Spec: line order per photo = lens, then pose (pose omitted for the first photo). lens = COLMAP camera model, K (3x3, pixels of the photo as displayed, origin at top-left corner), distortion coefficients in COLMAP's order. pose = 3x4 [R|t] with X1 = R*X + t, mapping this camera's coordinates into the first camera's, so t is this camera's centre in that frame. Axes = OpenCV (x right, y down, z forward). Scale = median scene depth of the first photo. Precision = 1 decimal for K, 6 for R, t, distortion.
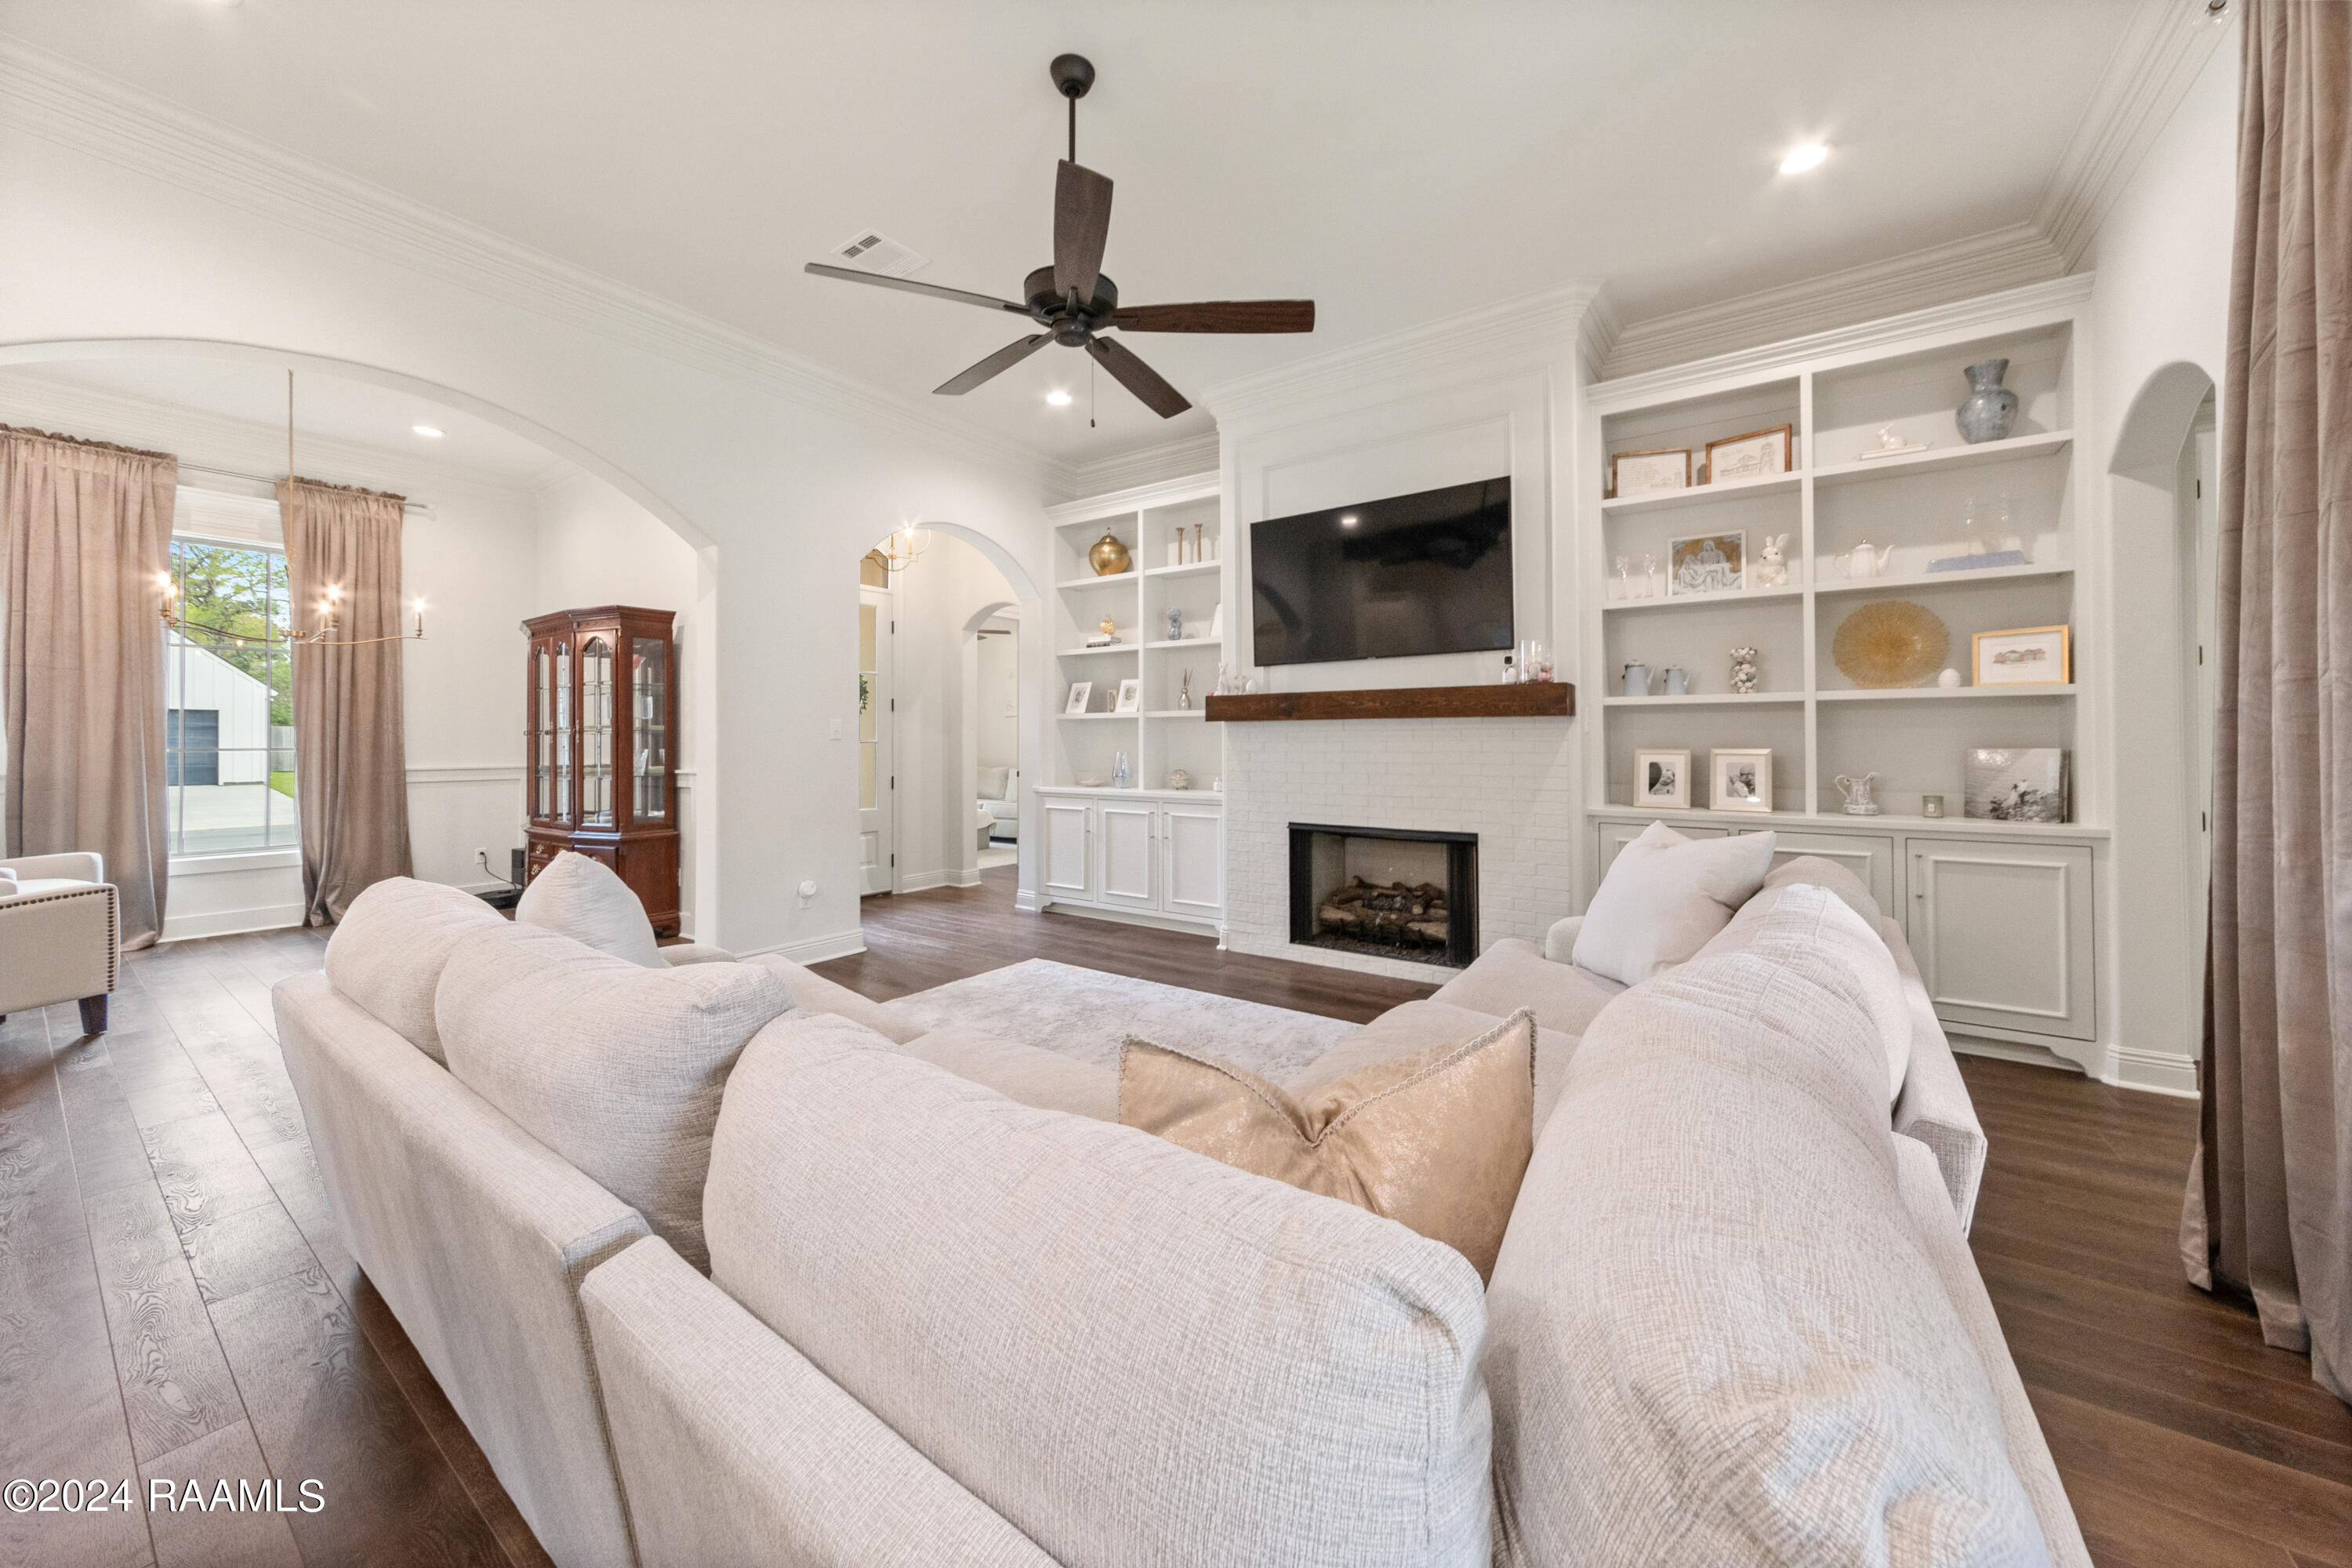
lens RADIAL K [[827.5, 0, 1208.8], [0, 827.5, 727.9], [0, 0, 1]] dist [-0.001569, 0.000005]
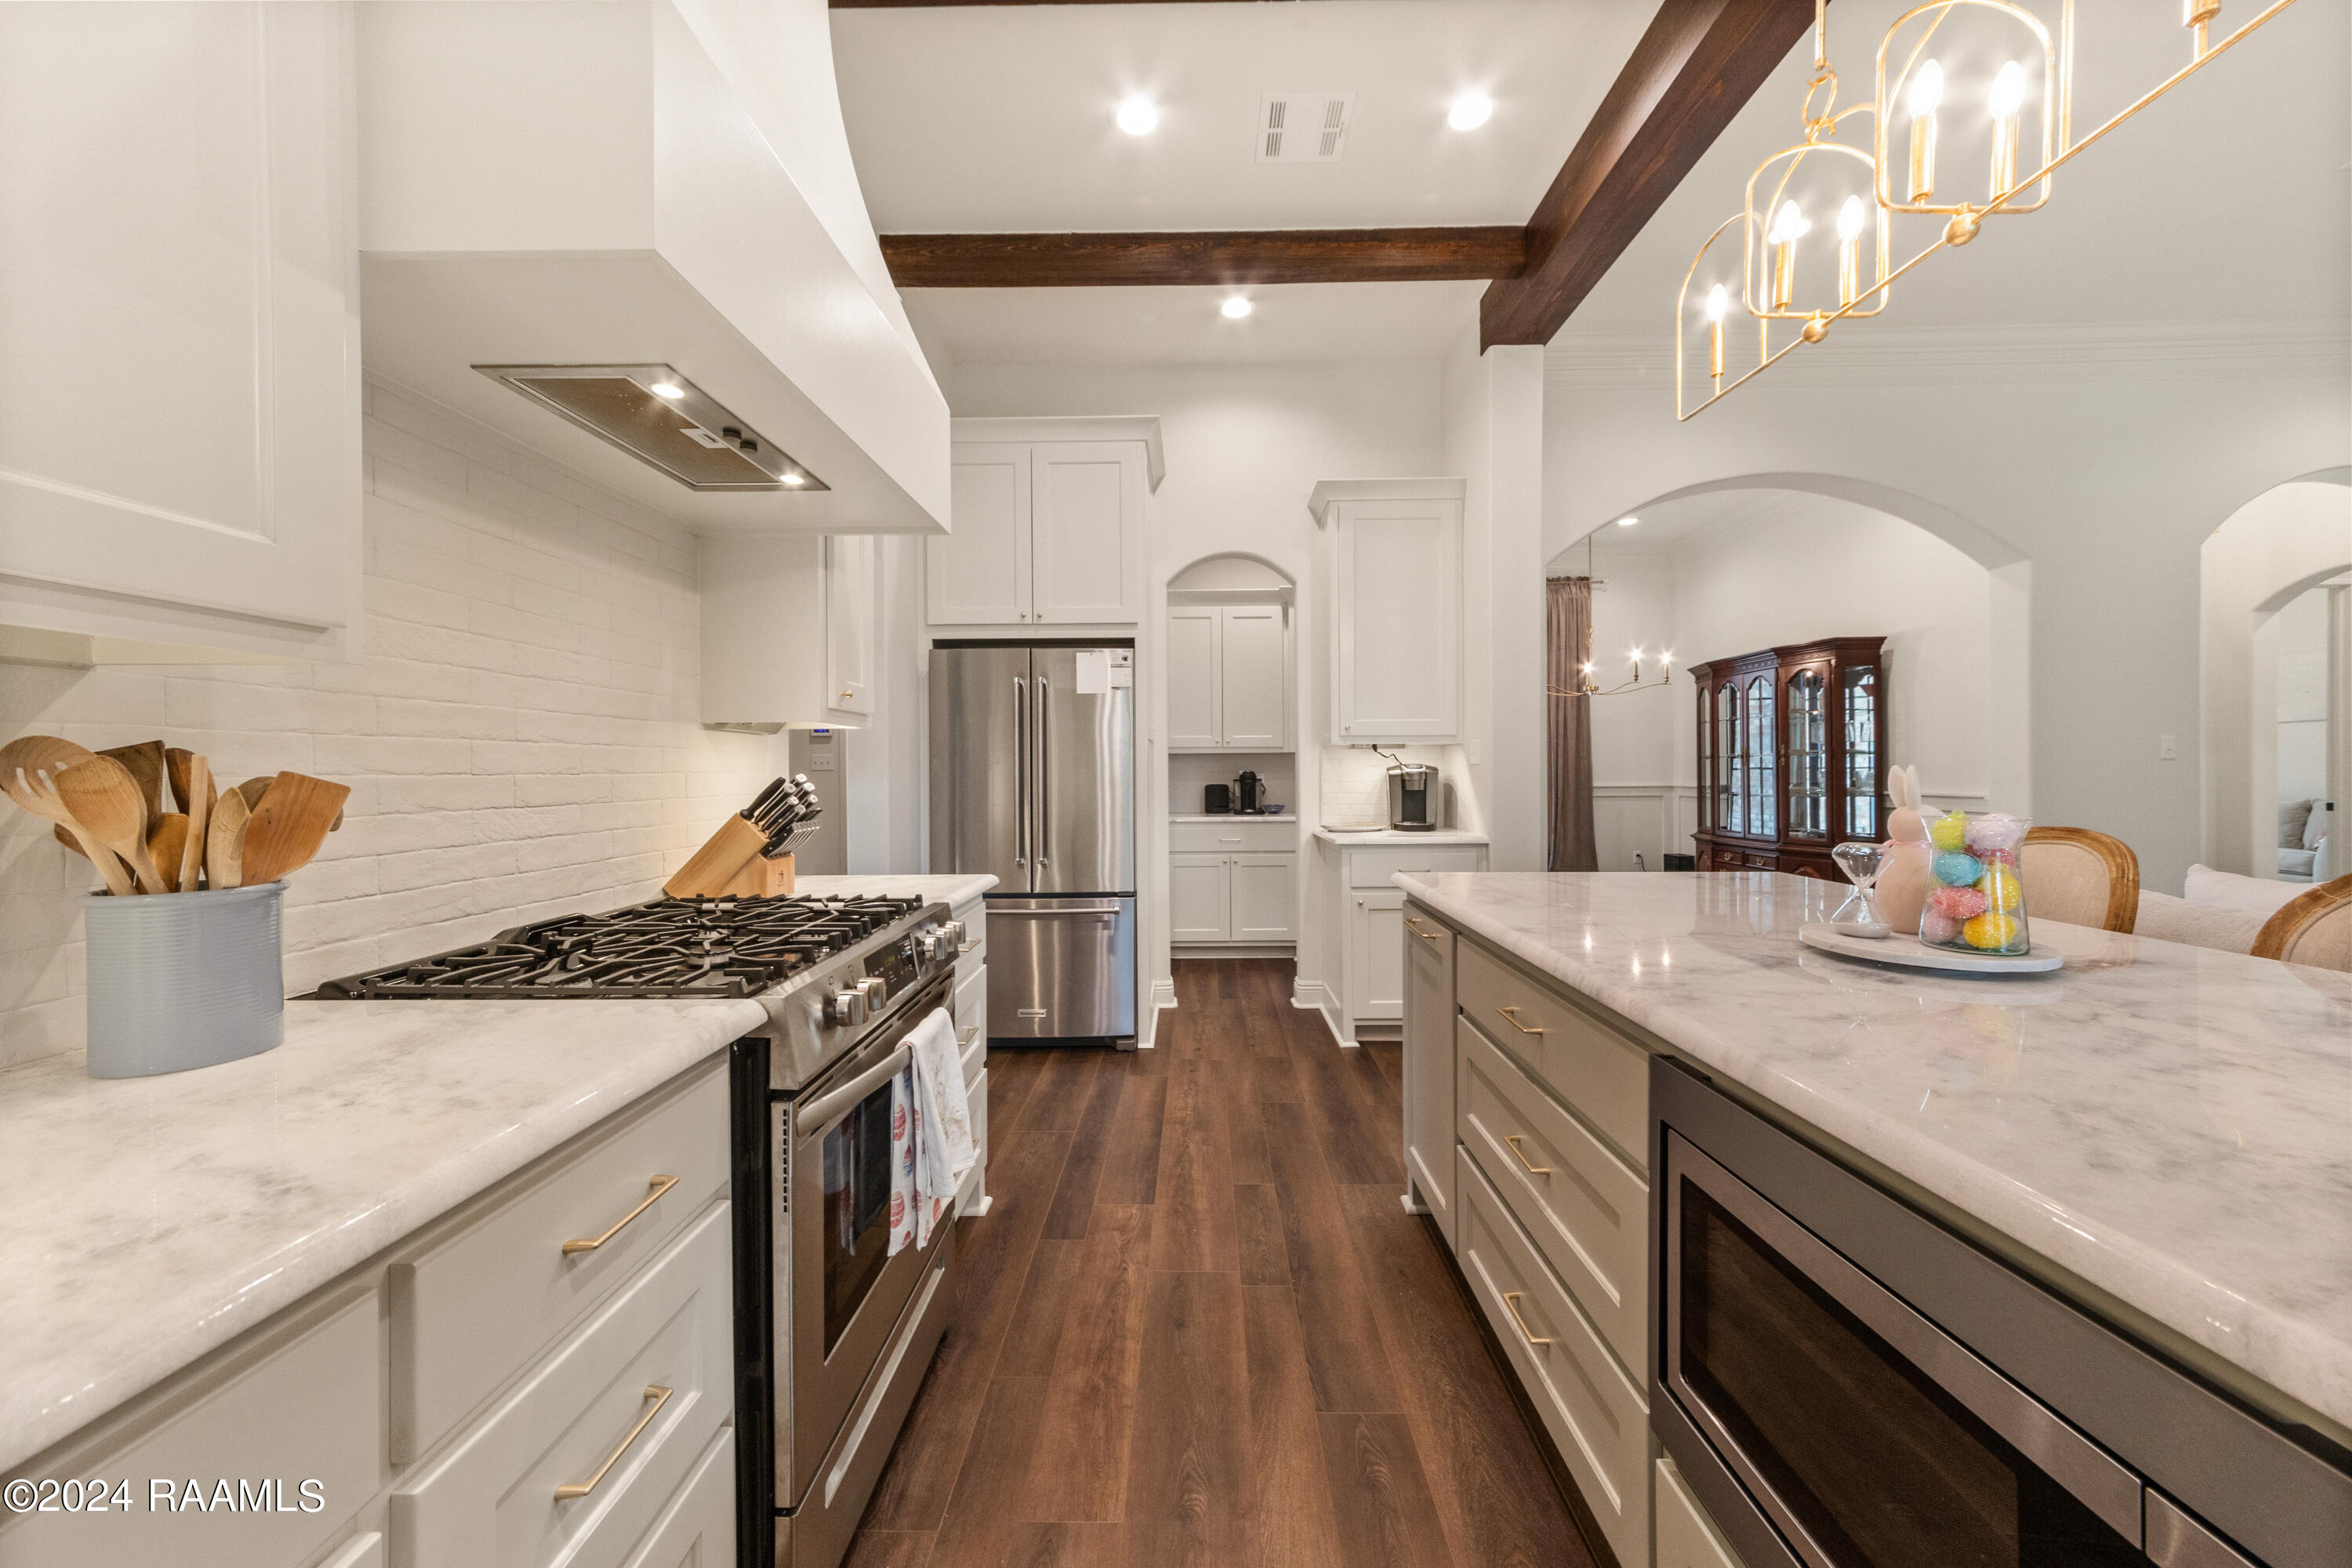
lens RADIAL K [[820.4, 0, 1185.3], [0, 820.4, 769.4], [0, 0, 1]] dist [0.000908, 0.000038]
pose [[0.552149, -0.001059, -0.833745, -0.326098], [0.019495, 0.999742, 0.011641, -0.005700], [0.833517, -0.022682, 0.552027, -0.347789]]
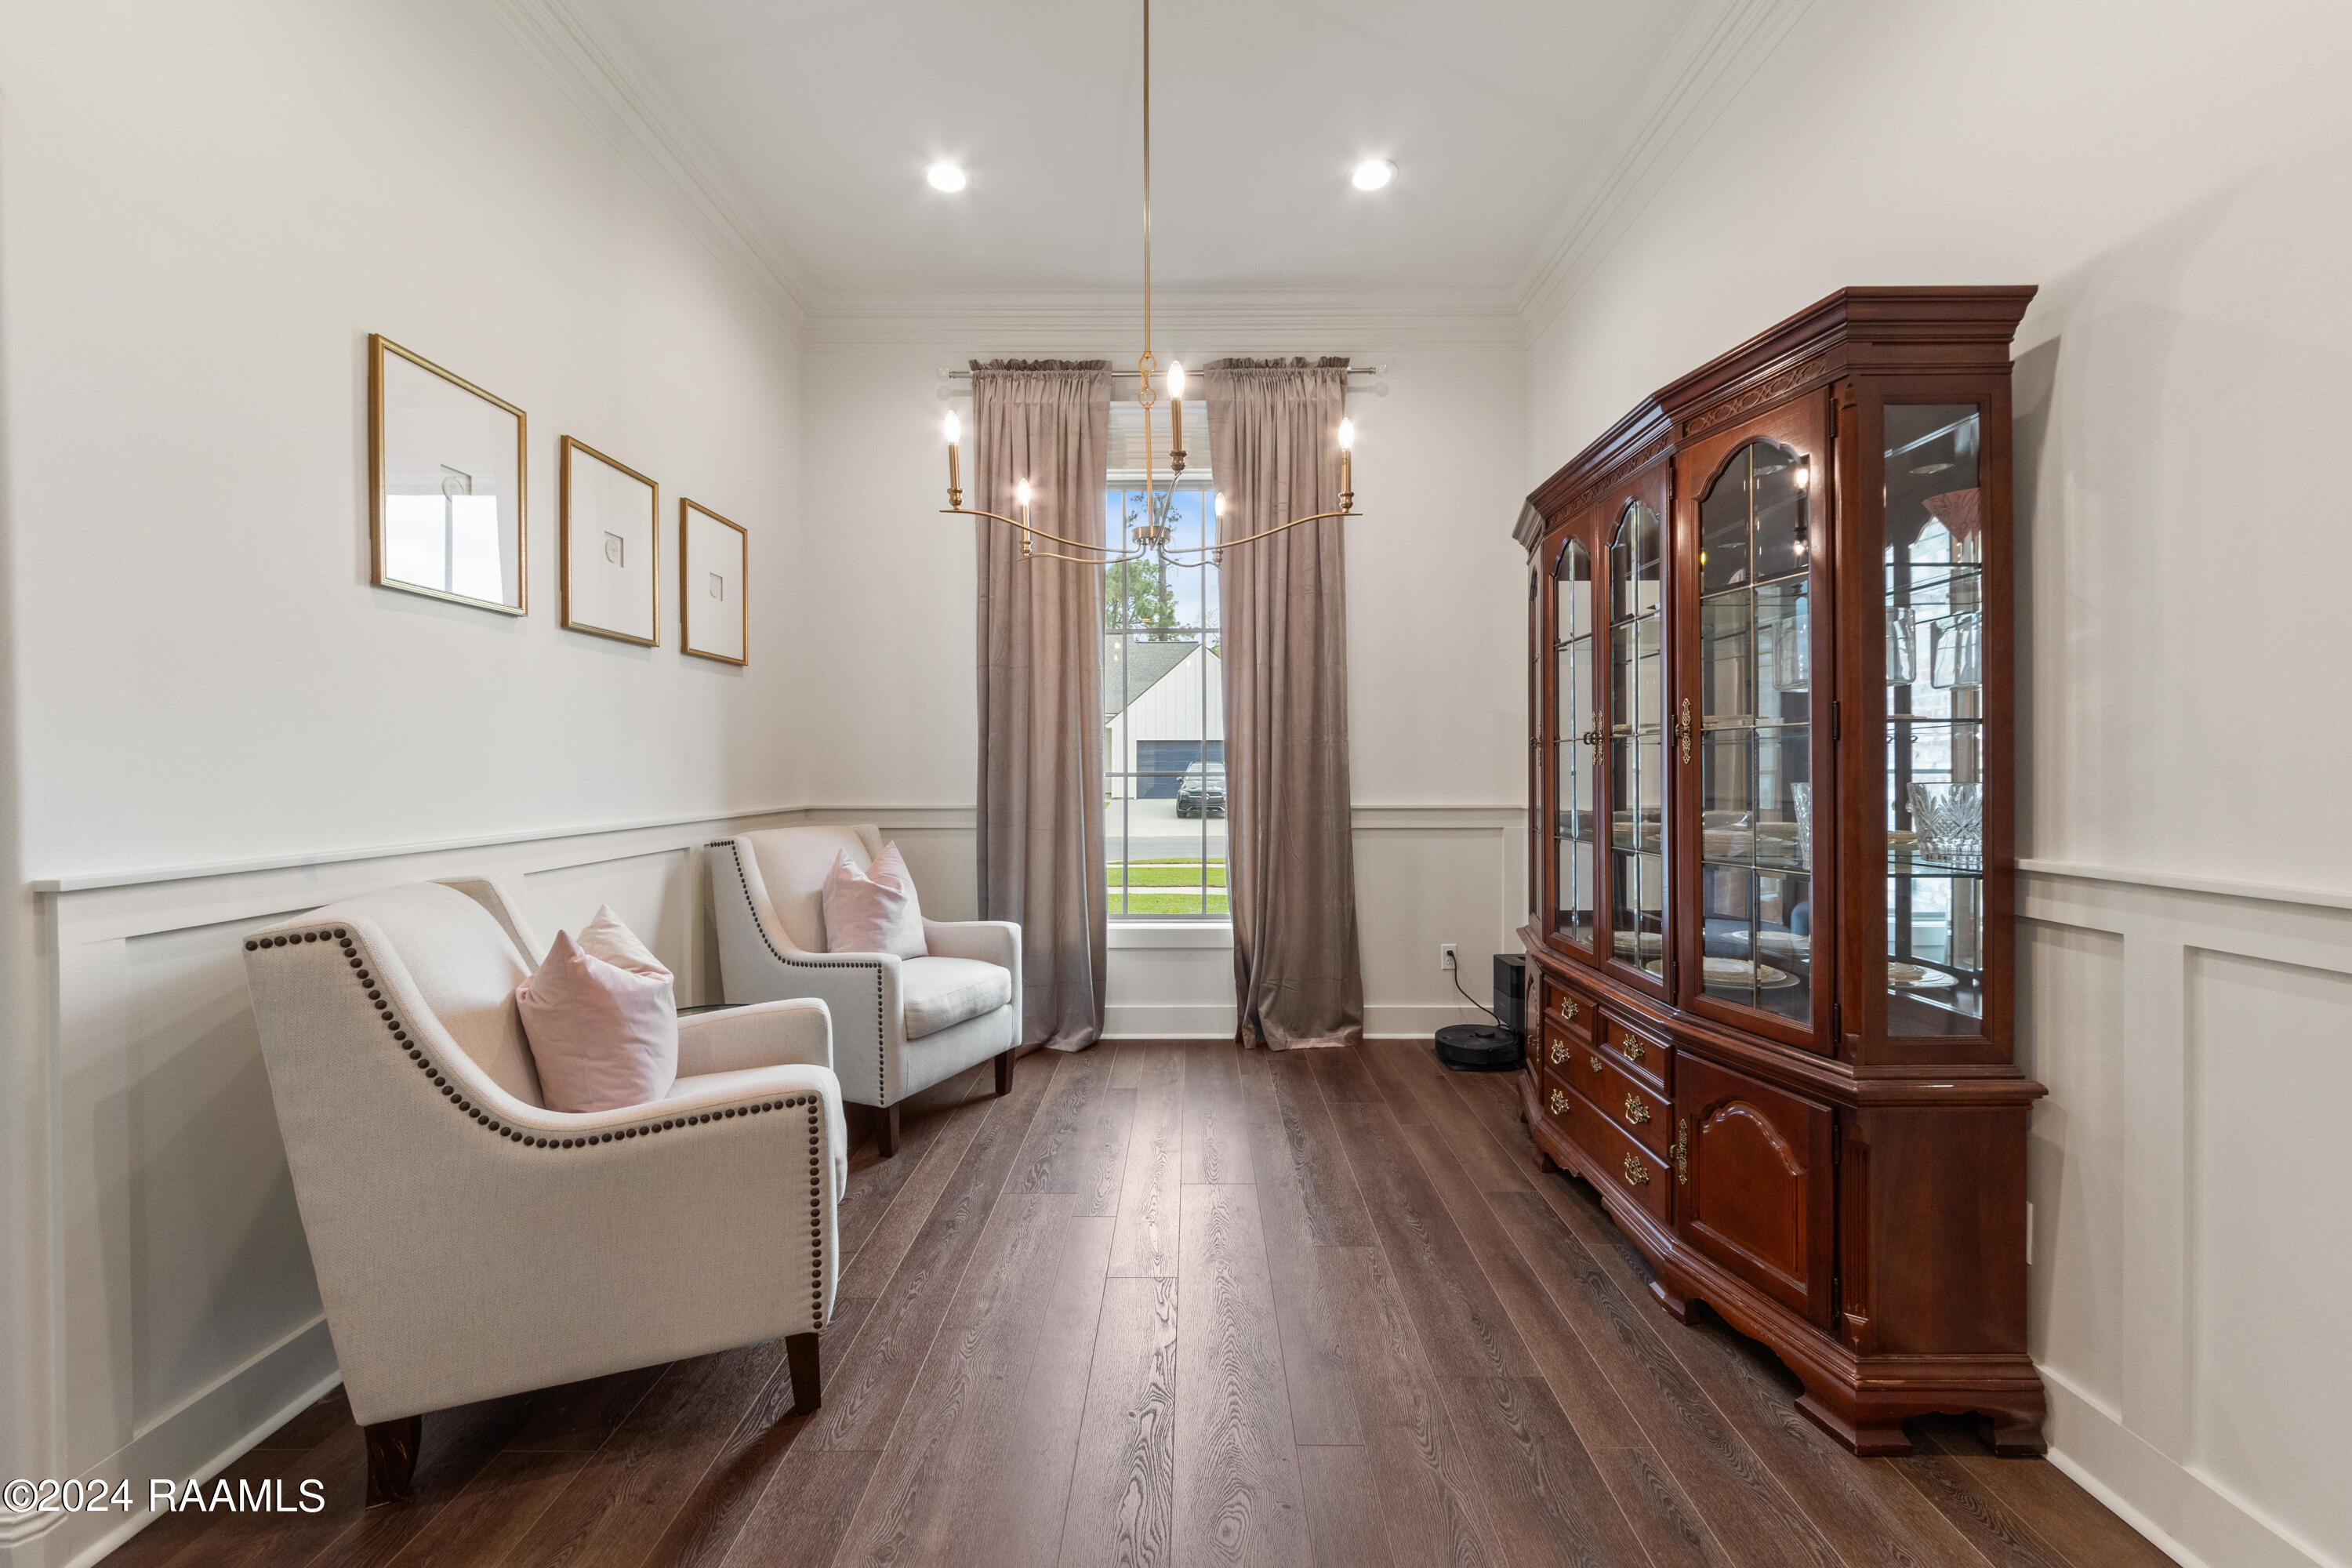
lens RADIAL K [[894.6, 0, 1176.0], [0, 894.6, 784.0], [0, 0, 1]] dist [-0.001354, -0.000004]
pose [[0.550141, 0.016292, -0.834913, -0.653614], [0.013104, 0.999518, 0.028139, 0.016453], [0.834969, -0.026422, 0.549662, 0.705448]]
